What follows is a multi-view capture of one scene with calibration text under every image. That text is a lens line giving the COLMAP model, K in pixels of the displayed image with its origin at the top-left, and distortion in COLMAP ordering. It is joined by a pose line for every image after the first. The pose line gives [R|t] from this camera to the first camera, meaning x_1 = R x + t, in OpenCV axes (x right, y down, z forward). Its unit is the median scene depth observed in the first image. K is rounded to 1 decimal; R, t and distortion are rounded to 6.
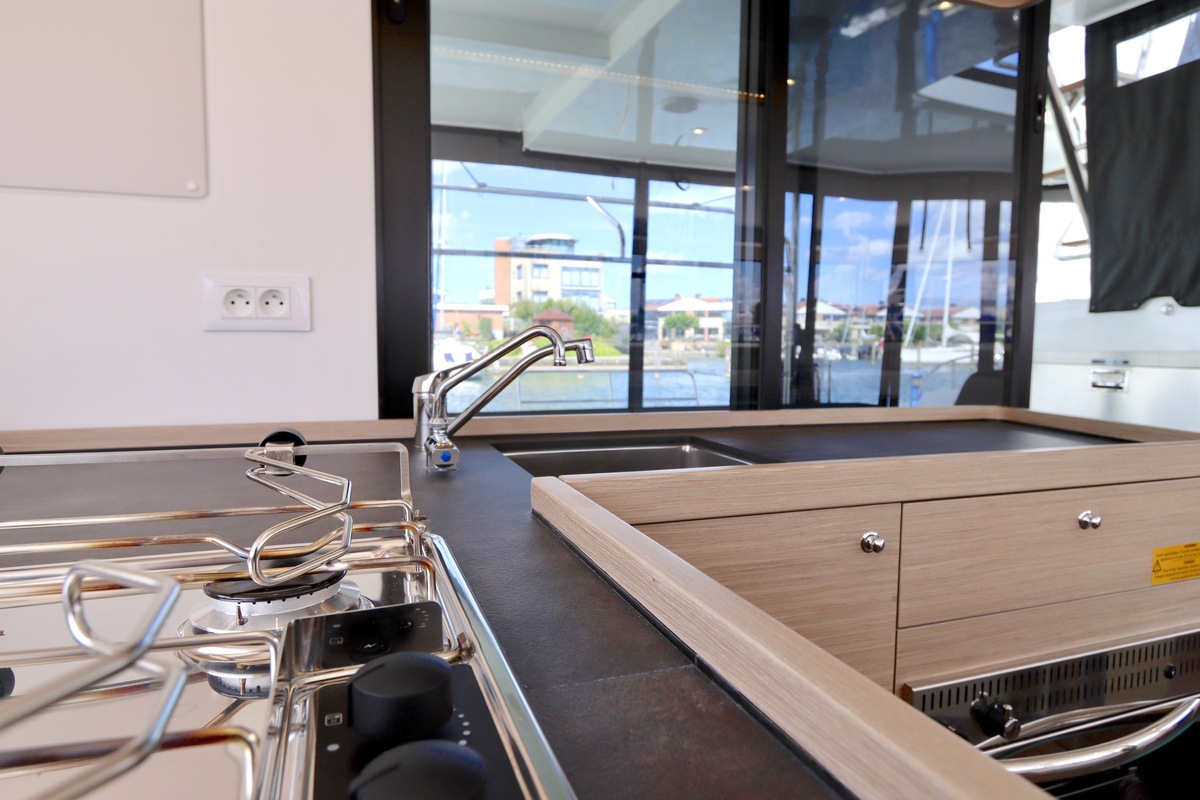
lens RADIAL K [[681.9, 0, 603.1], [0, 681.9, 393.5], [0, 0, 1]] dist [-0.015476, 0.000895]
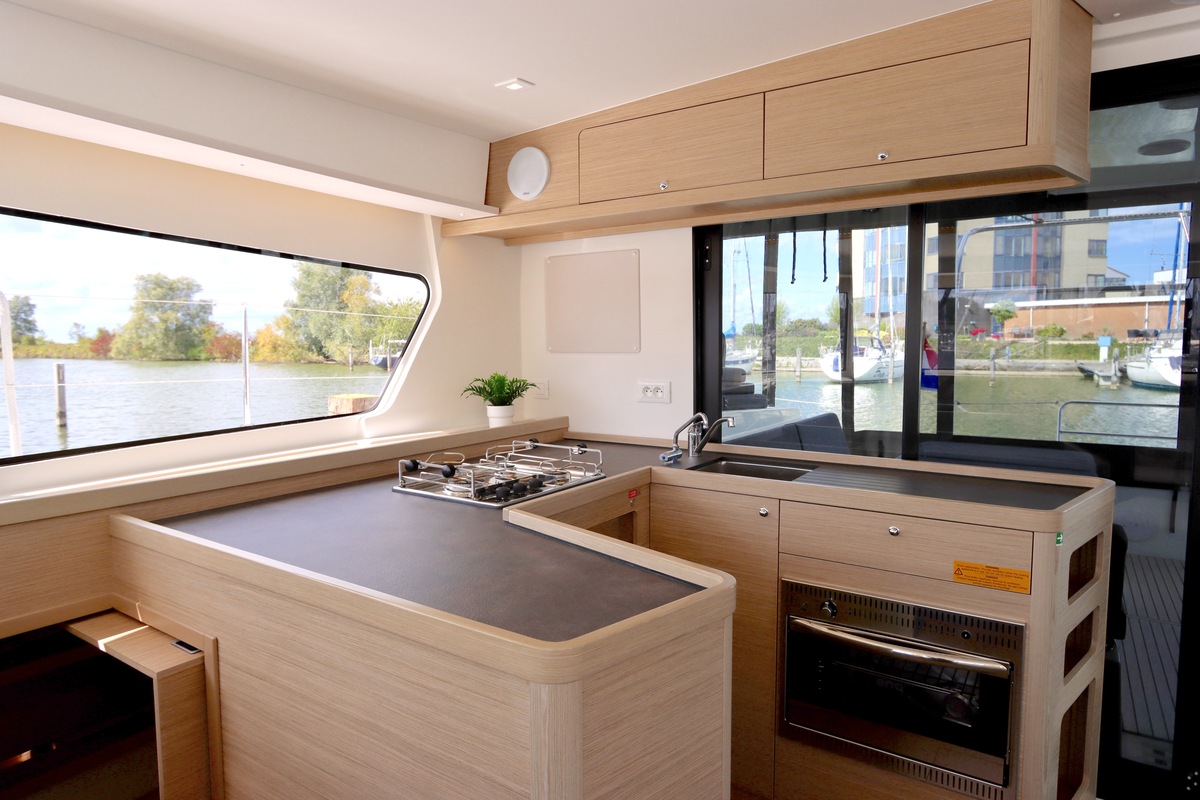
lens RADIAL K [[704.0, 0, 600.0], [0, 704.0, 400.0], [0, 0, 1]] dist [-0.001330, -0.000242]
pose [[0.585738, 0.051509, -0.808862, 1.562014], [-0.045896, 0.998485, 0.030348, -0.178569], [0.809200, 0.019347, 0.587215, -0.740346]]
